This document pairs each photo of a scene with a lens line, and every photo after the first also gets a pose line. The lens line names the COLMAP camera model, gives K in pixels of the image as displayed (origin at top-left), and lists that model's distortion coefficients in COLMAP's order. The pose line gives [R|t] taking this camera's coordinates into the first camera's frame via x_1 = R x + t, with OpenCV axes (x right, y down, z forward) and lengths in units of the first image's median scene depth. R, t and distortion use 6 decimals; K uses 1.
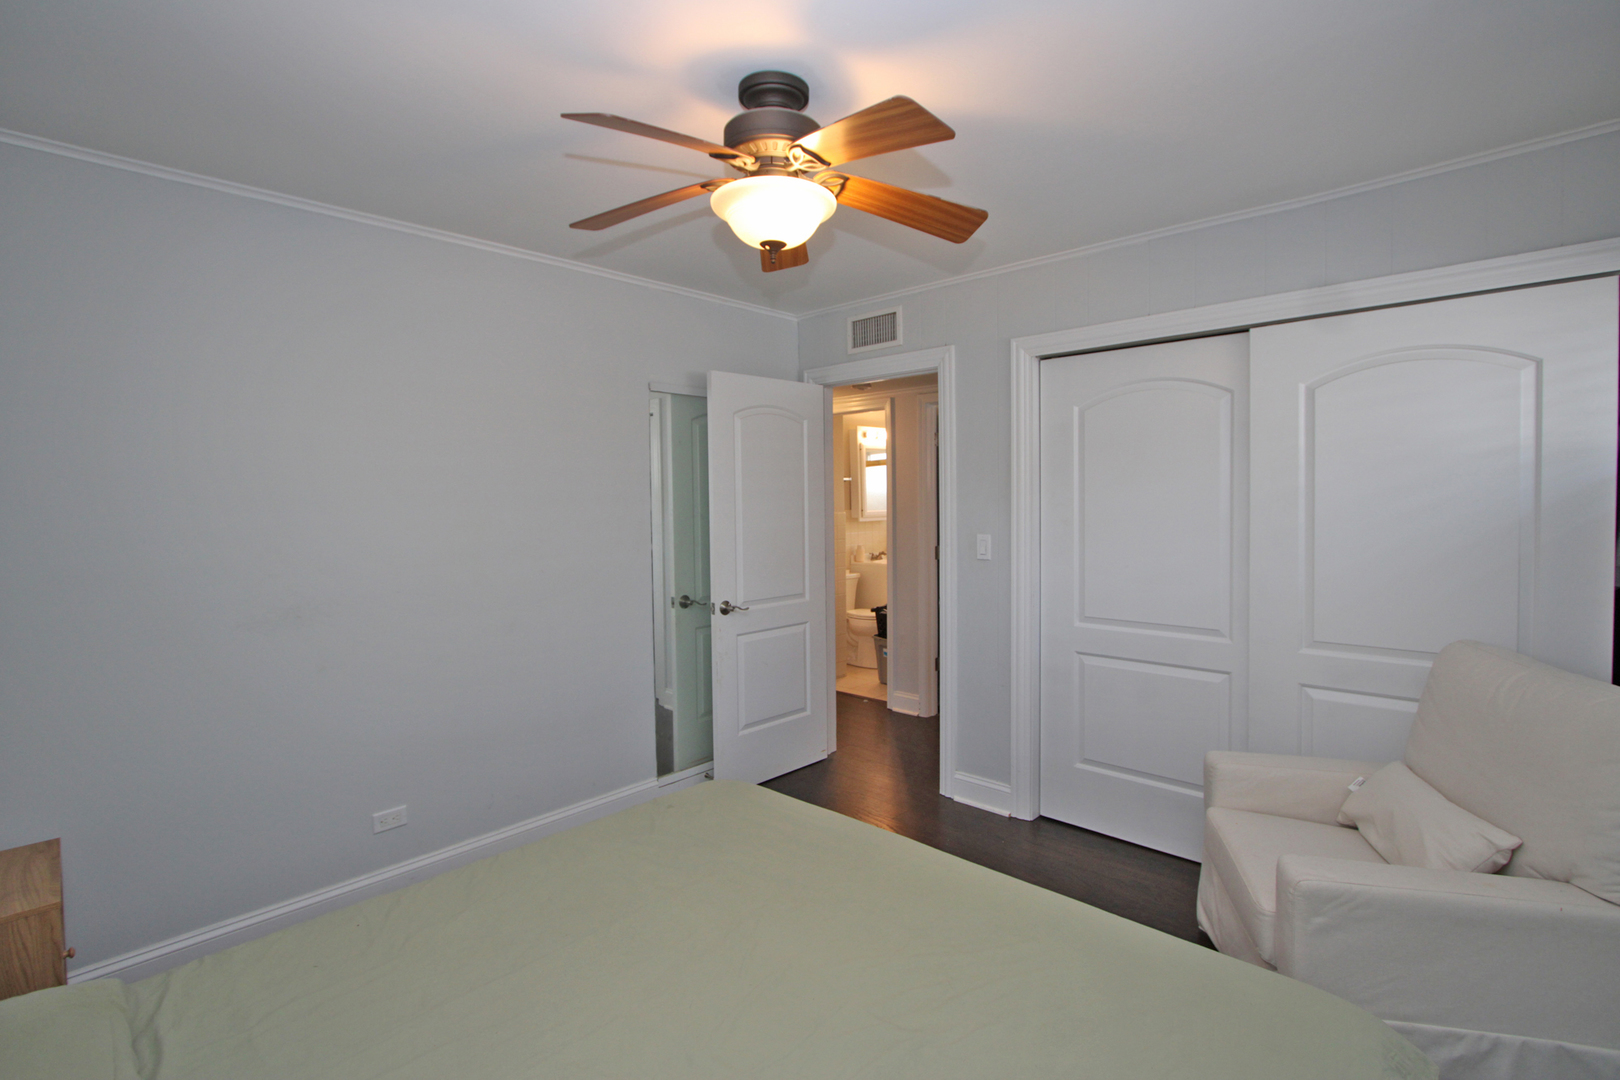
lens RADIAL K [[751.5, 0, 809.1], [0, 751.5, 528.4], [0, 0, 1]] dist [-0.013347, 0.000637]
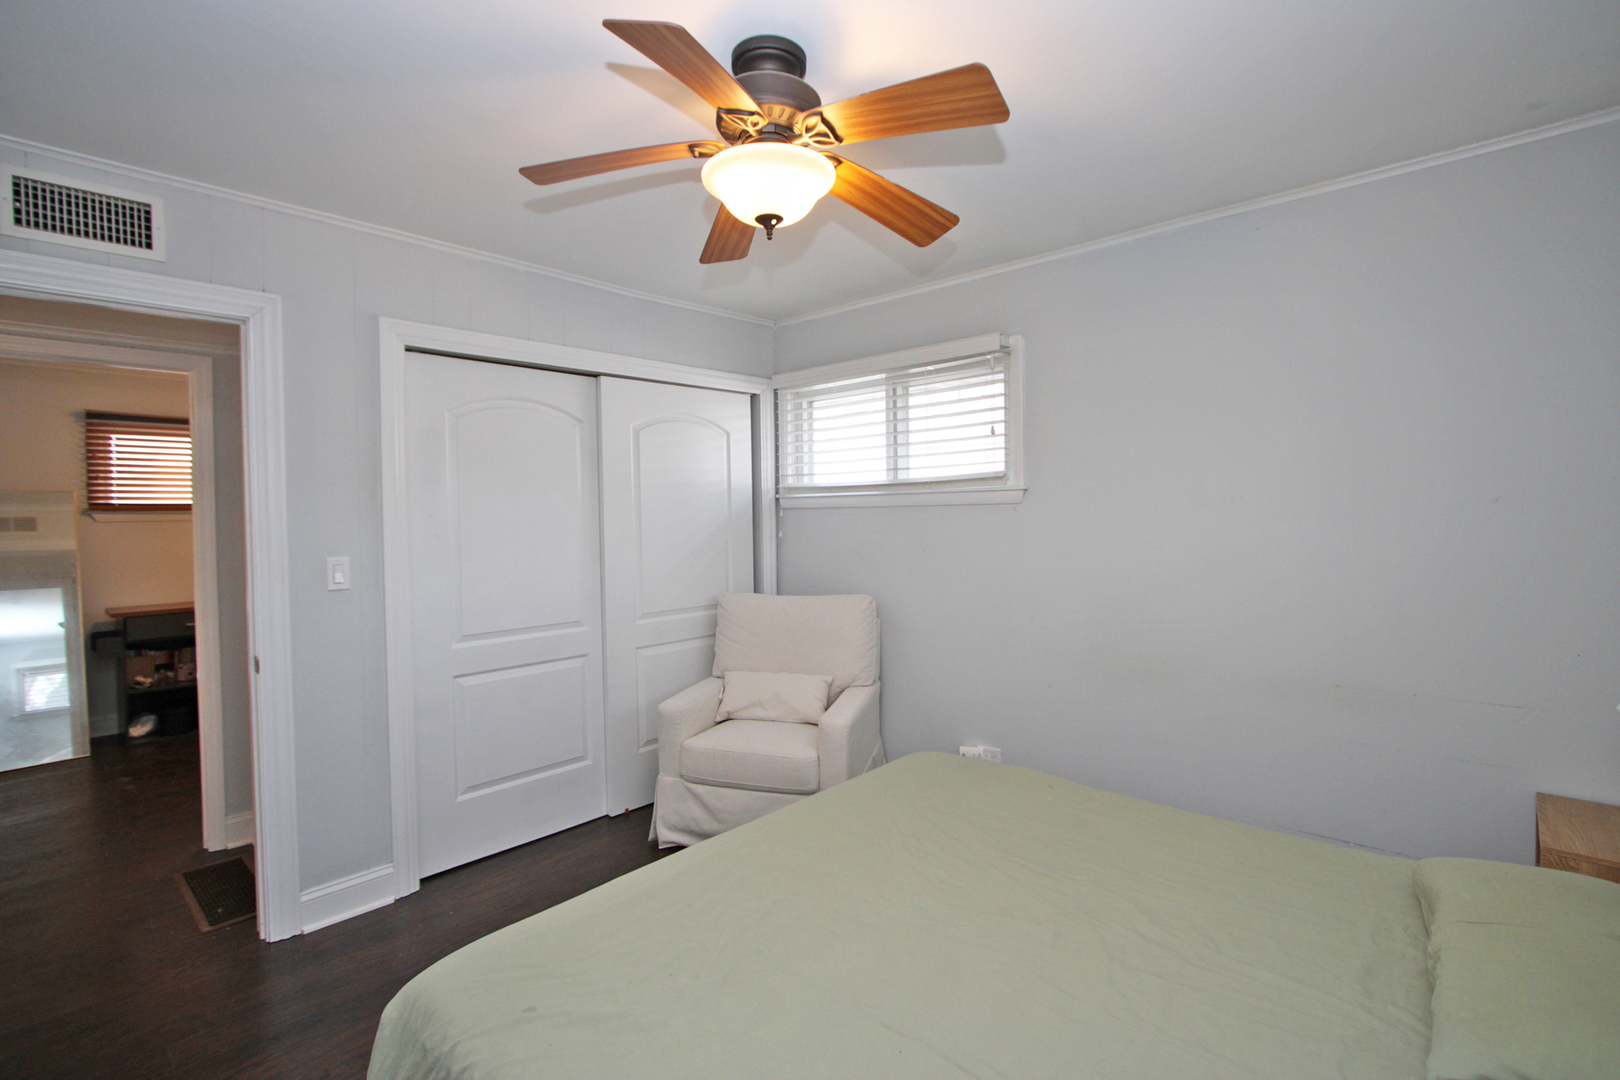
lens RADIAL K [[739.3, 0, 811.5], [0, 739.3, 526.4], [0, 0, 1]] dist [-0.019976, 0.000284]
pose [[-0.002516, -0.004888, 0.999985, -0.581659], [0.057154, 0.998353, 0.005024, 0.001004], [-0.998362, 0.057166, -0.002232, 0.585252]]
